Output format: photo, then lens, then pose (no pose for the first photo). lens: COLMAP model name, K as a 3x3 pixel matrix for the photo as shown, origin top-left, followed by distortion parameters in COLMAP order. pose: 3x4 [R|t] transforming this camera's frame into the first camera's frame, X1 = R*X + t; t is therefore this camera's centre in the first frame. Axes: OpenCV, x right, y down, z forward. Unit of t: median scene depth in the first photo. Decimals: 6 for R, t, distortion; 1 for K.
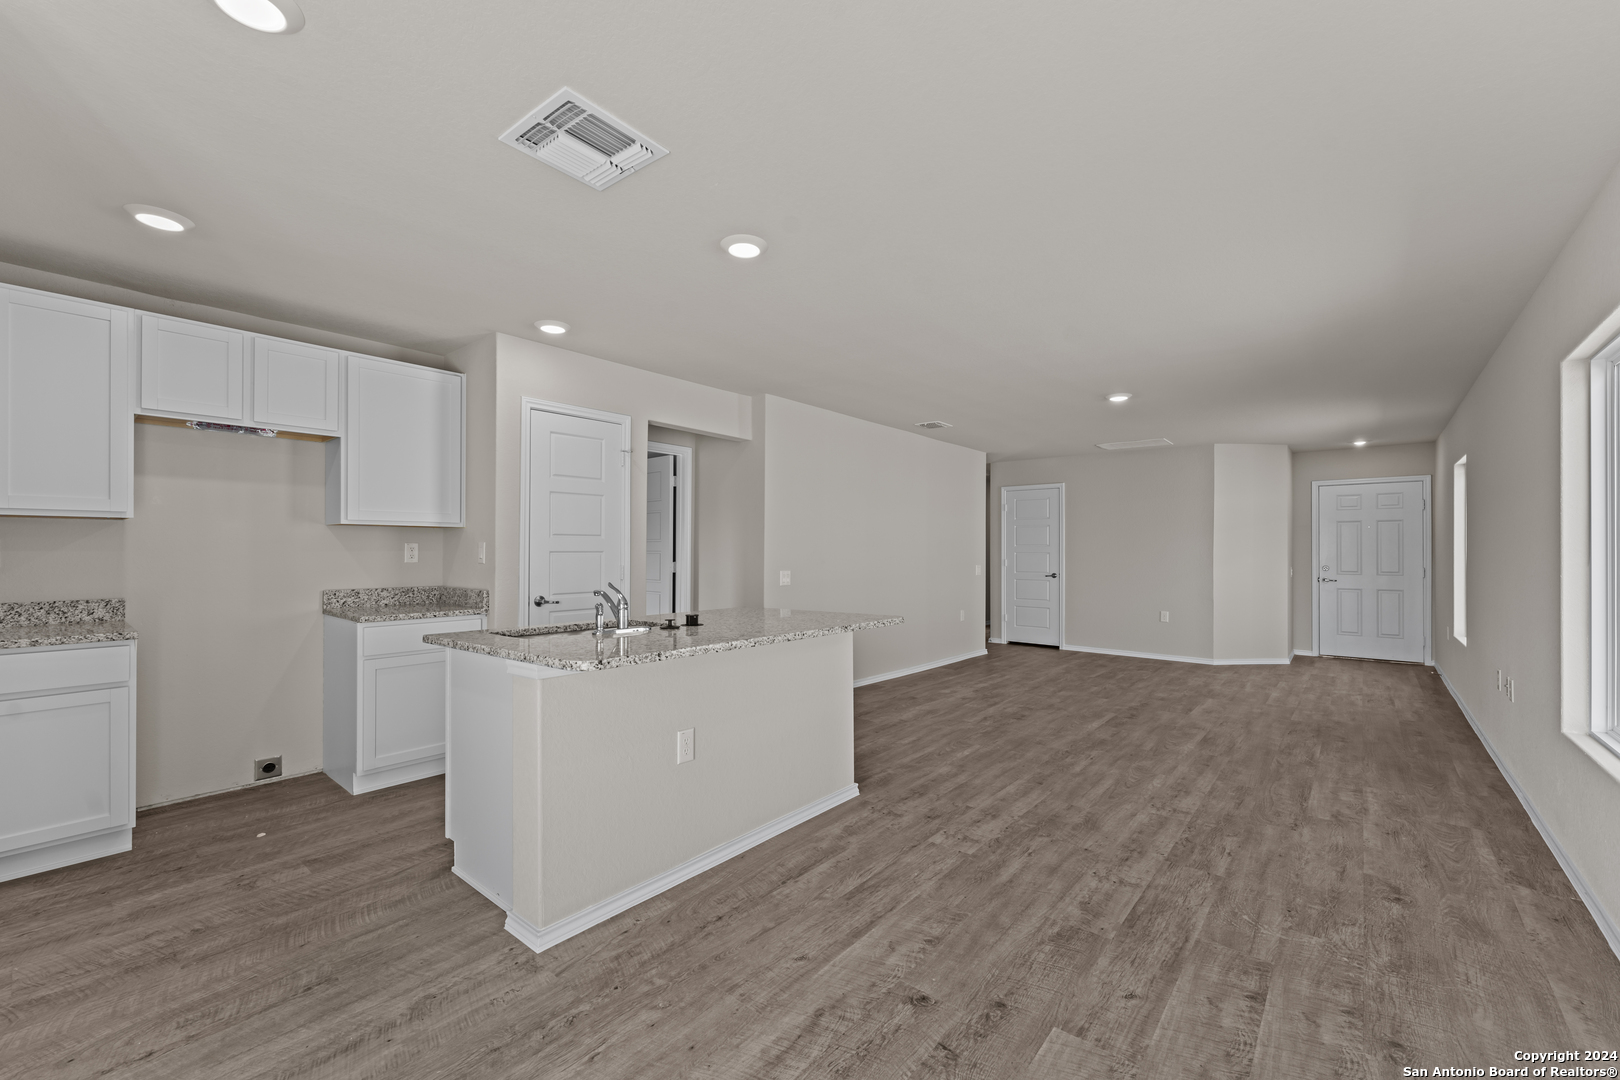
lens RADIAL K [[656.4, 0, 808.2], [0, 656.4, 545.6], [0, 0, 1]] dist [0.001905, 0.000222]
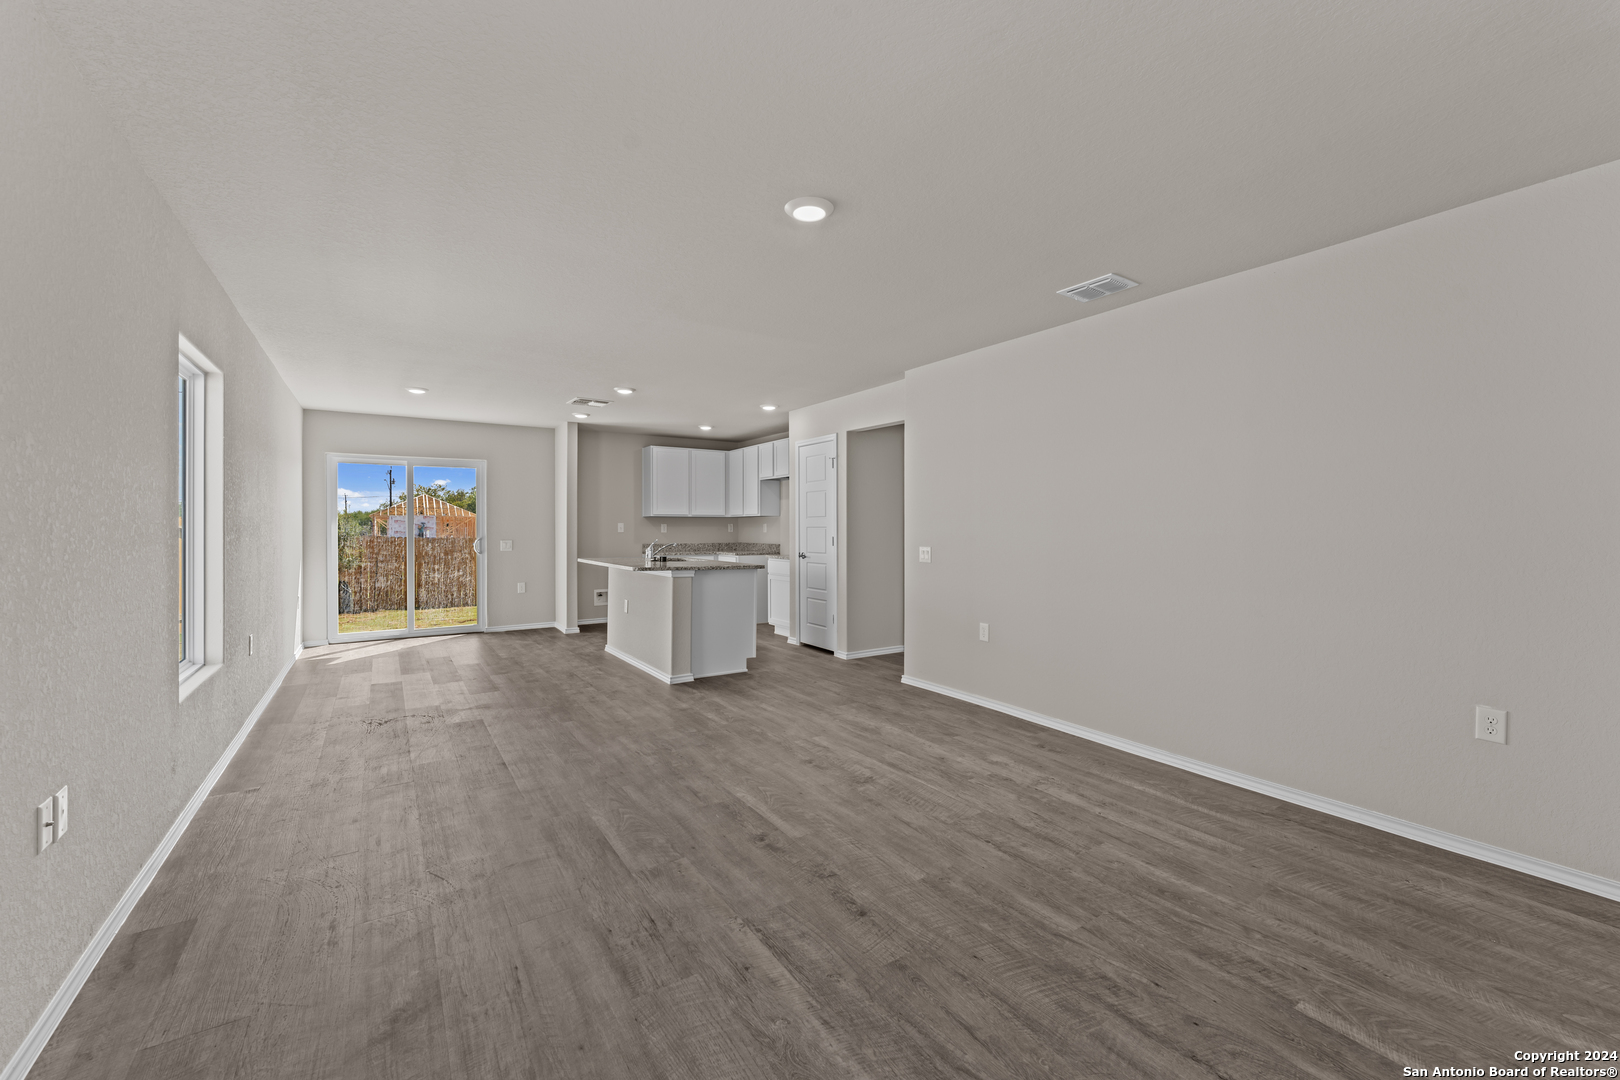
lens RADIAL K [[655.2, 0, 809.3], [0, 655.2, 529.6], [0, 0, 1]] dist [0.001777, 0.000011]
pose [[-0.288999, -0.001184, -0.957329, 1.288829], [0.005615, 0.999980, -0.002932, 0.020918], [0.957313, -0.006222, -0.288987, 1.561692]]
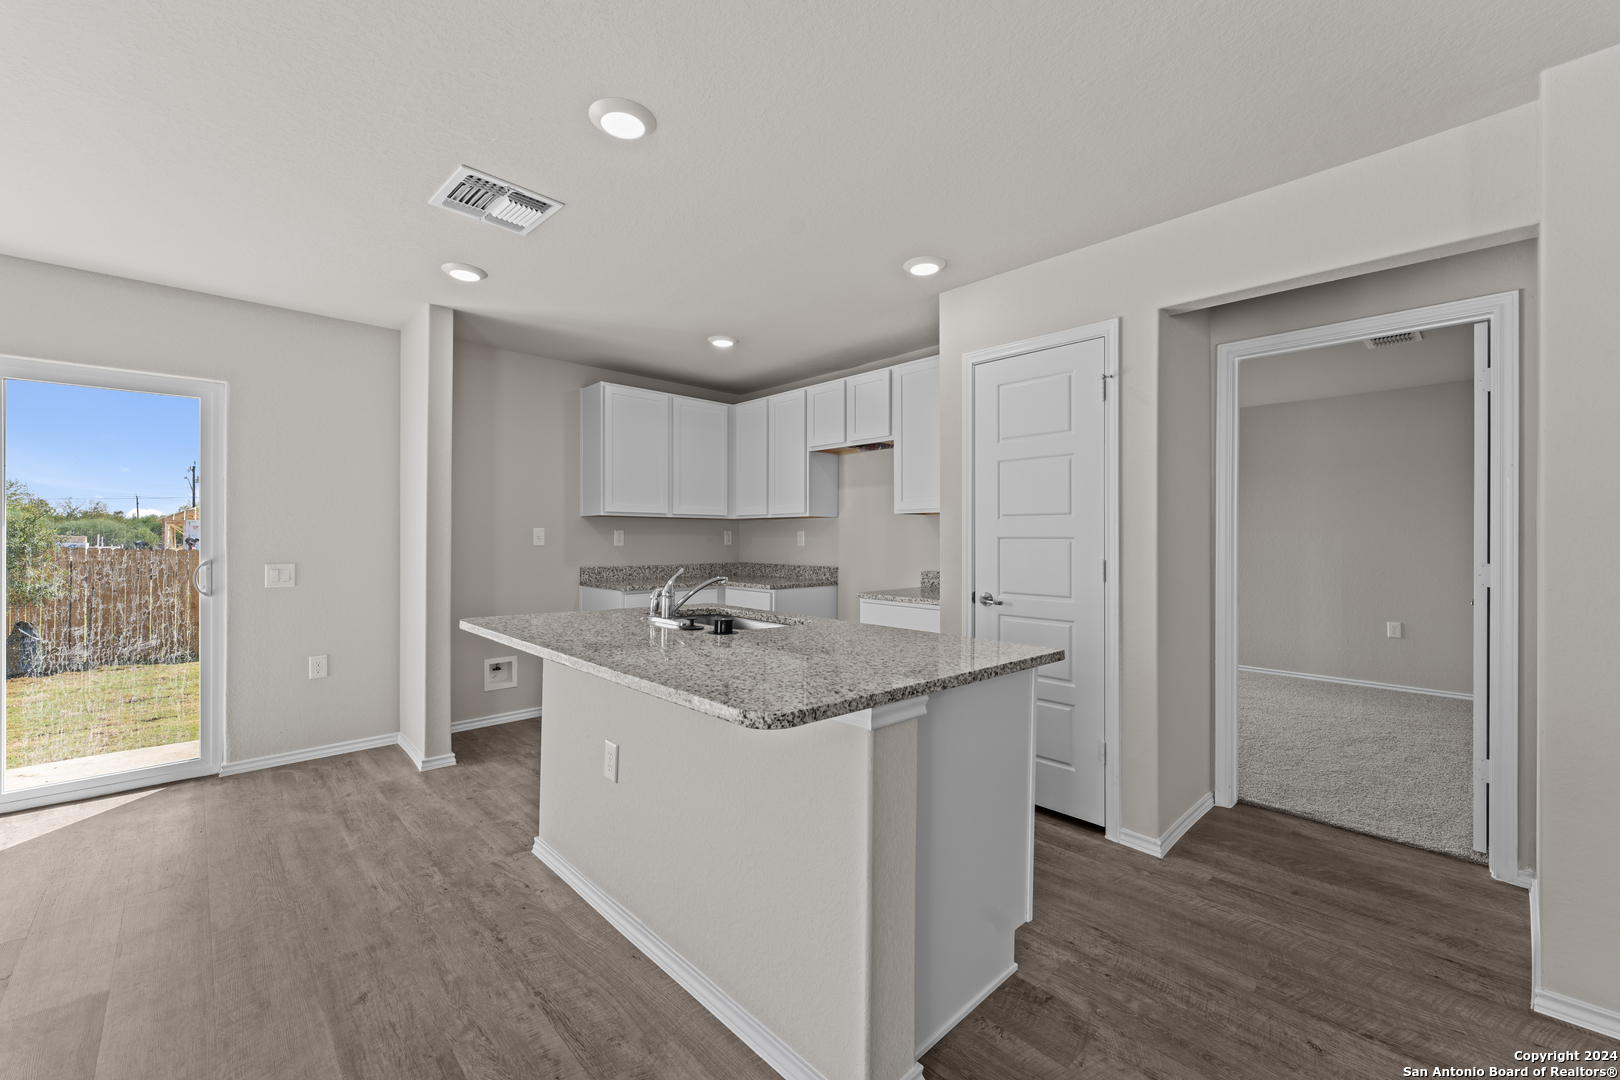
lens RADIAL K [[649.9, 0, 808.7], [0, 649.9, 534.1], [0, 0, 1]] dist [0.003143, -0.000106]
pose [[-0.112775, -0.008431, -0.993585, 0.418675], [0.003576, 0.999954, -0.008891, 0.011679], [0.993614, -0.004556, -0.112740, 0.898484]]
